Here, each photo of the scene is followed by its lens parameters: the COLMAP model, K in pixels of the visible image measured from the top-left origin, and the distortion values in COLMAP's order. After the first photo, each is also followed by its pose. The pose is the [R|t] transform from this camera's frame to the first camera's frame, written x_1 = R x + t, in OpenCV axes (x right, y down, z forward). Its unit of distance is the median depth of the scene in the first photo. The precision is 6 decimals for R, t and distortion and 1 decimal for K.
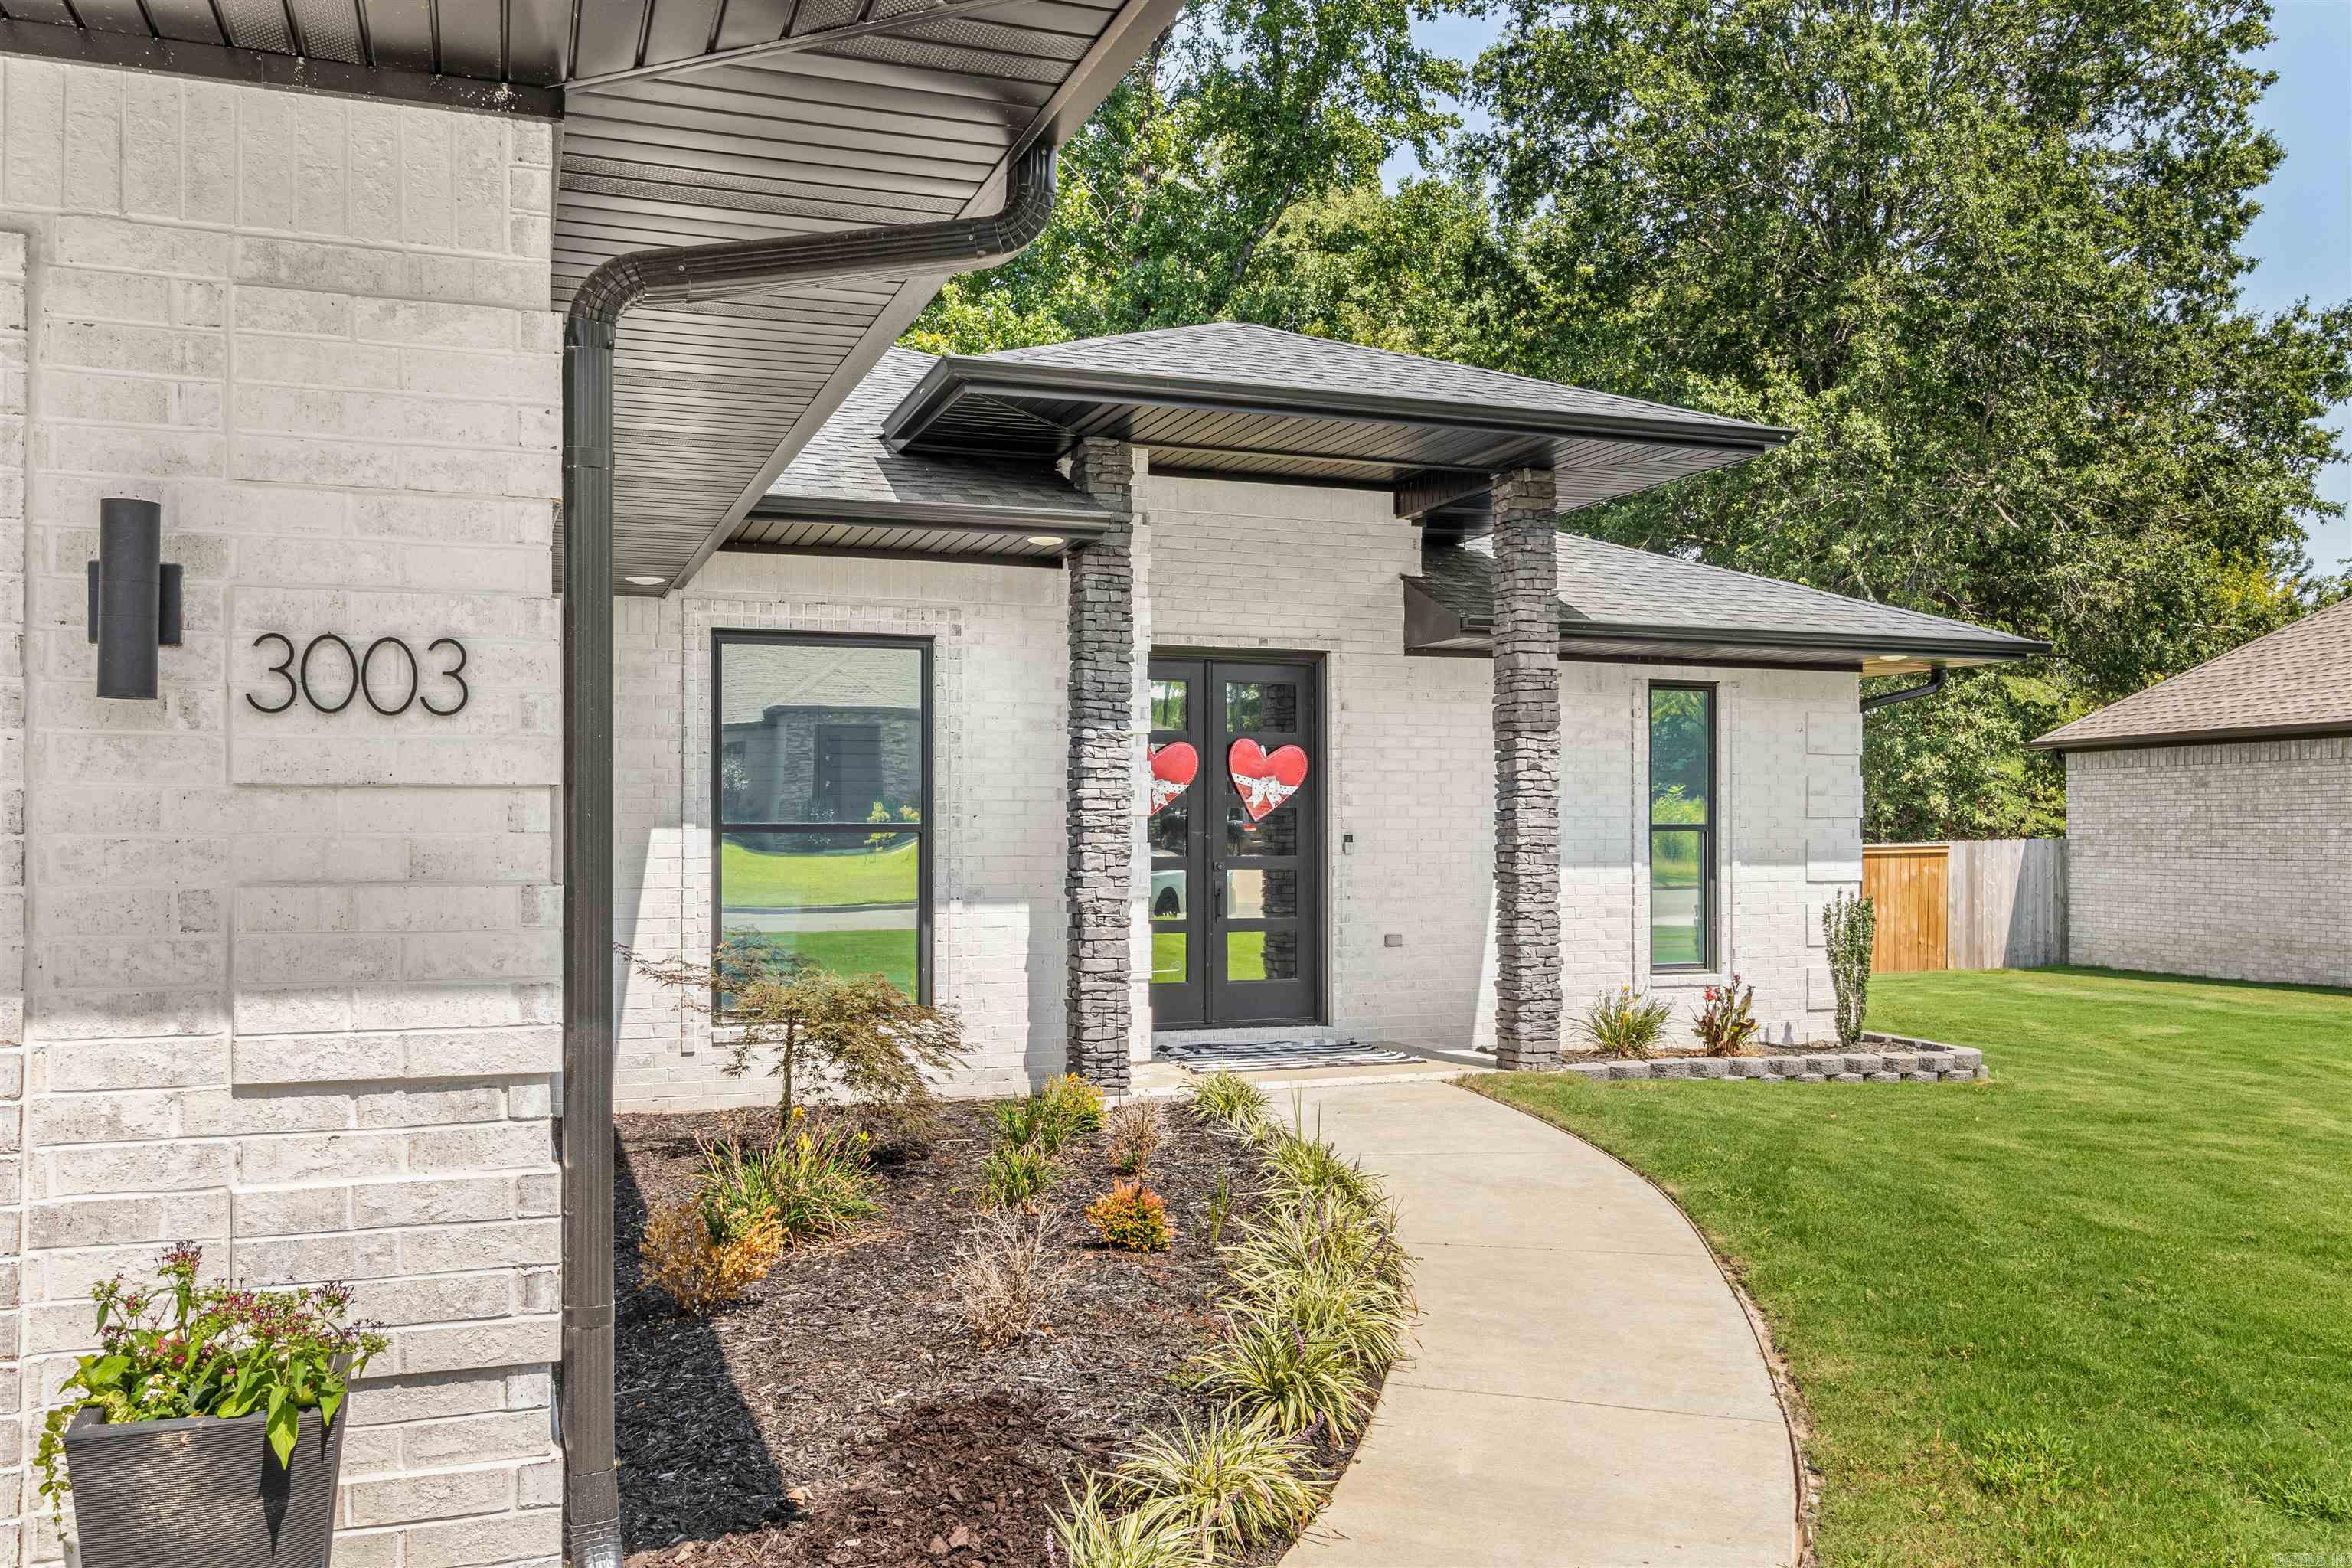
lens RADIAL K [[1850.5, 0, 1177.4], [0, 1850.5, 824.7], [0, 0, 1]] dist [0.001150, 0.000836]
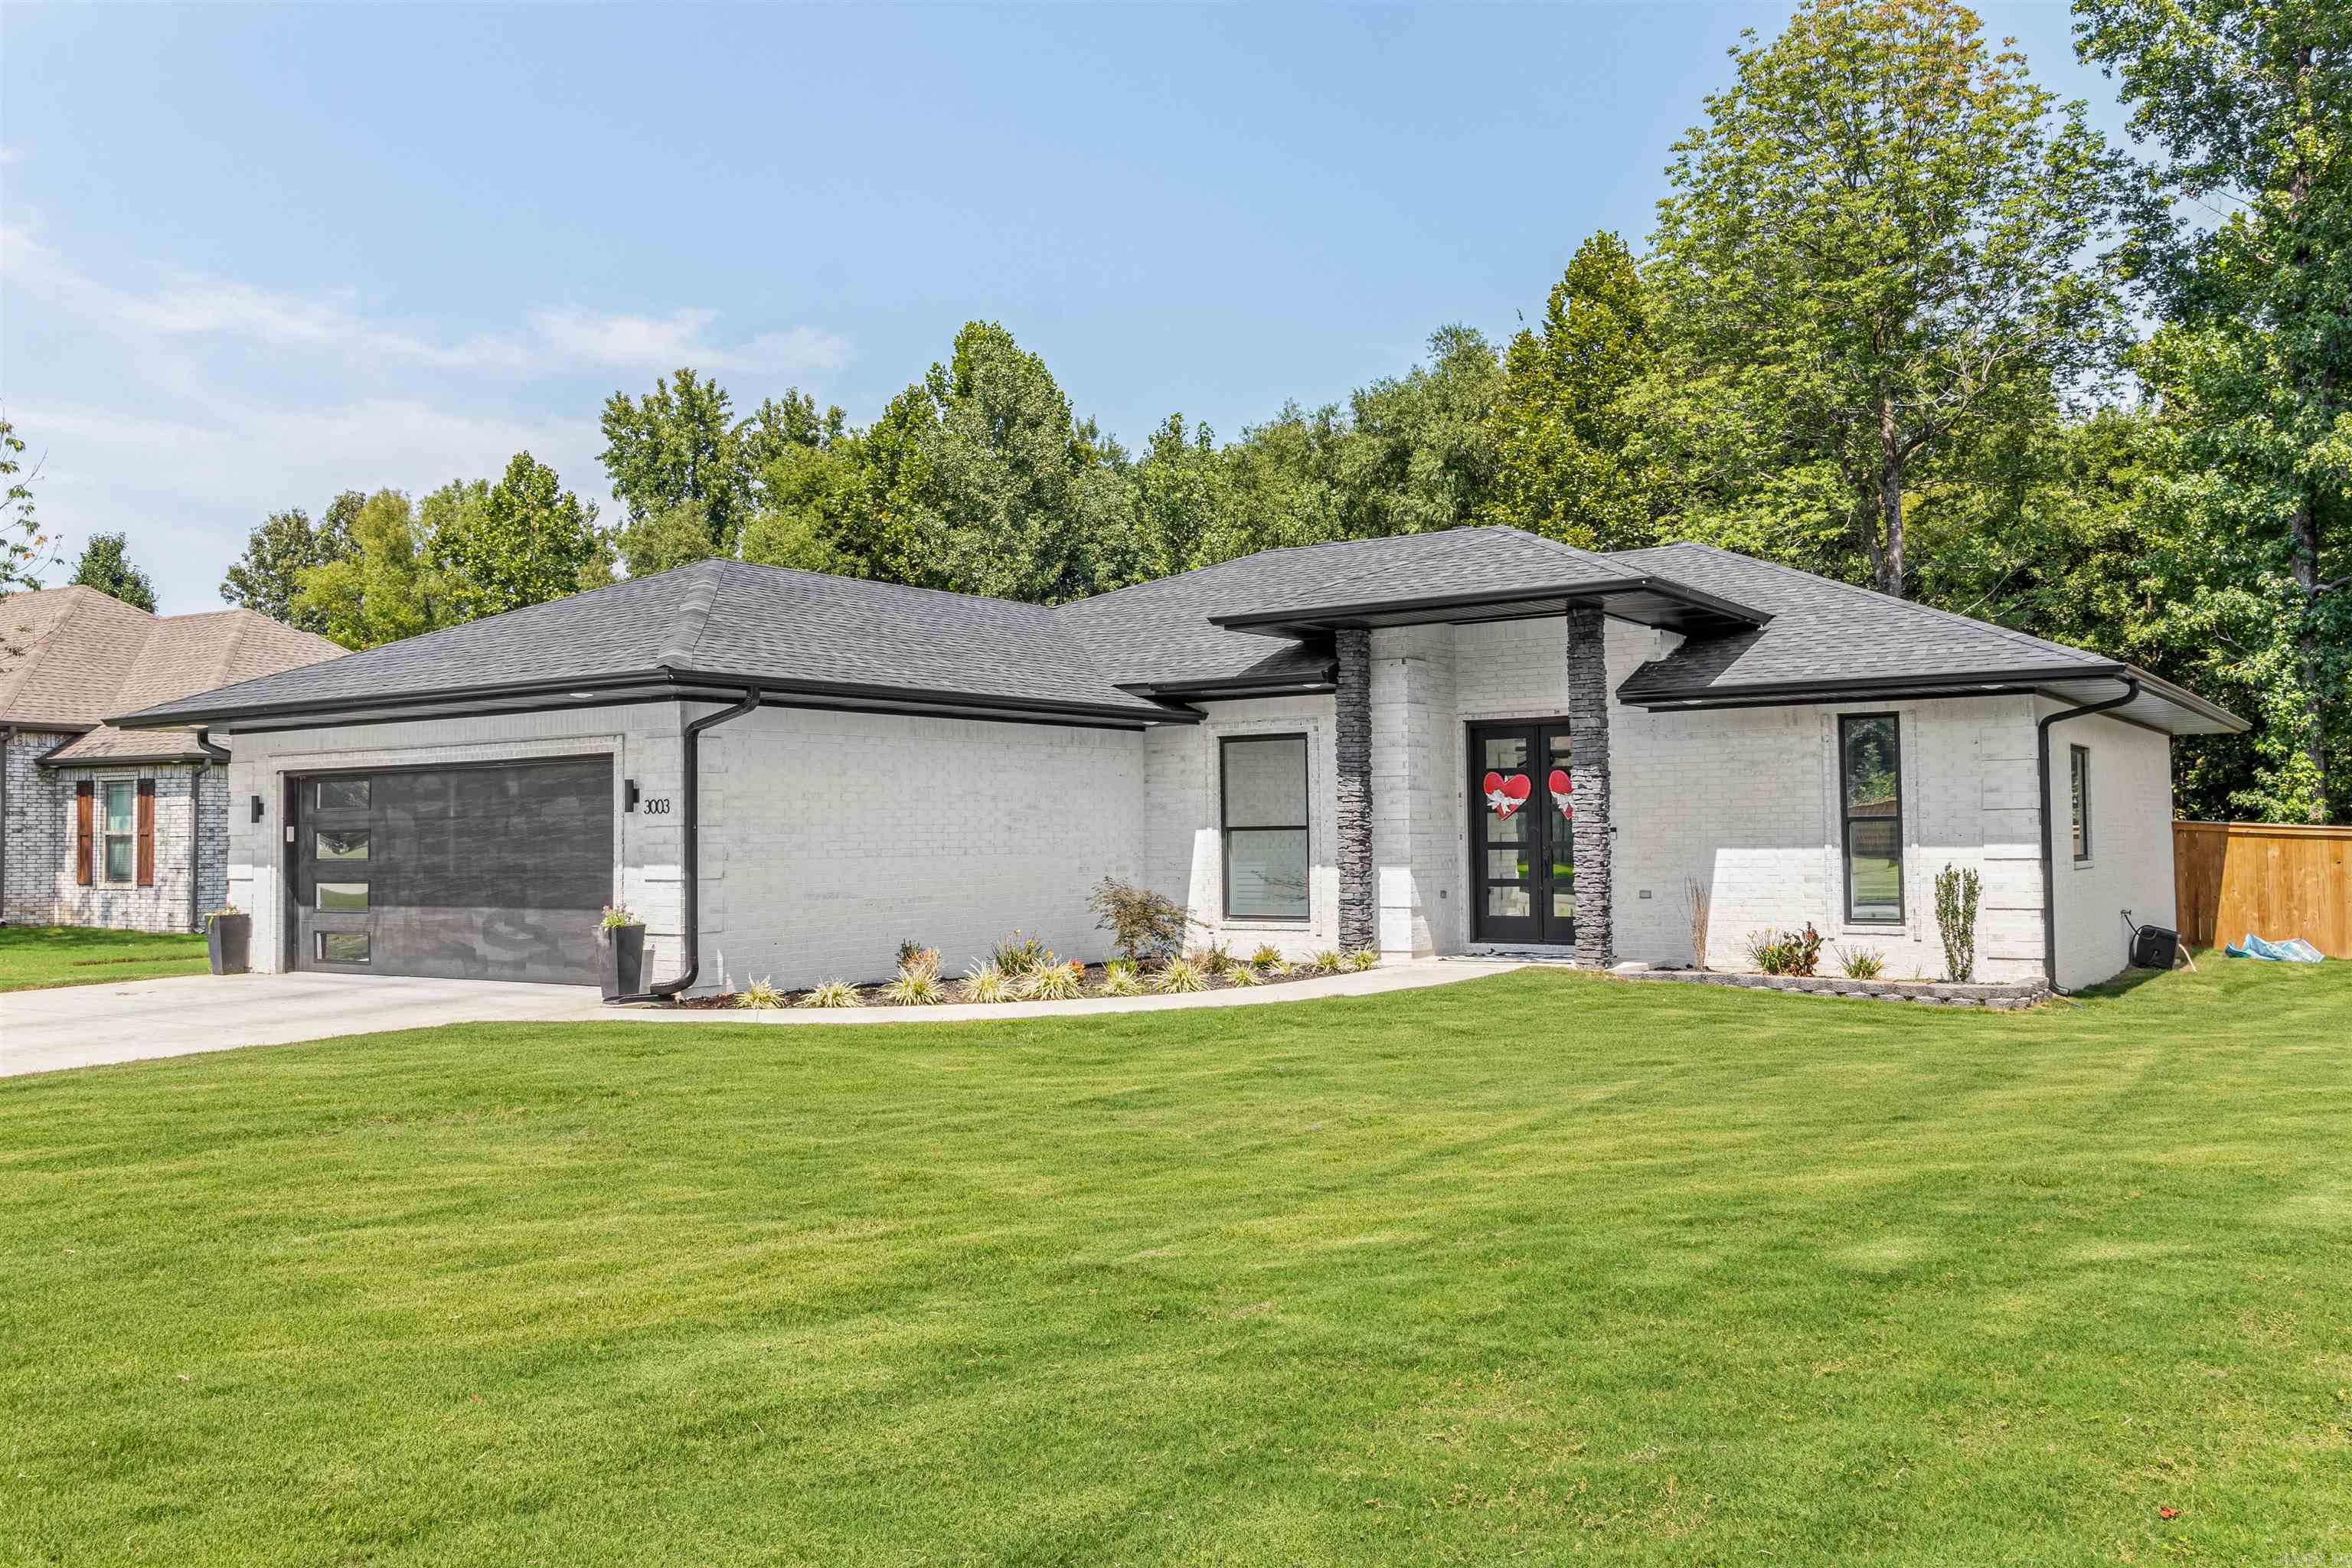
lens RADIAL K [[1824.7, 0, 1261.9], [0, 1824.7, 785.7], [0, 0, 1]] dist [0.001619, -0.000748]
pose [[0.609343, -0.029404, -0.792362, 1.061143], [0.014642, 0.999559, -0.025832, 0.005149], [0.792772, 0.004139, 0.609505, -0.188483]]
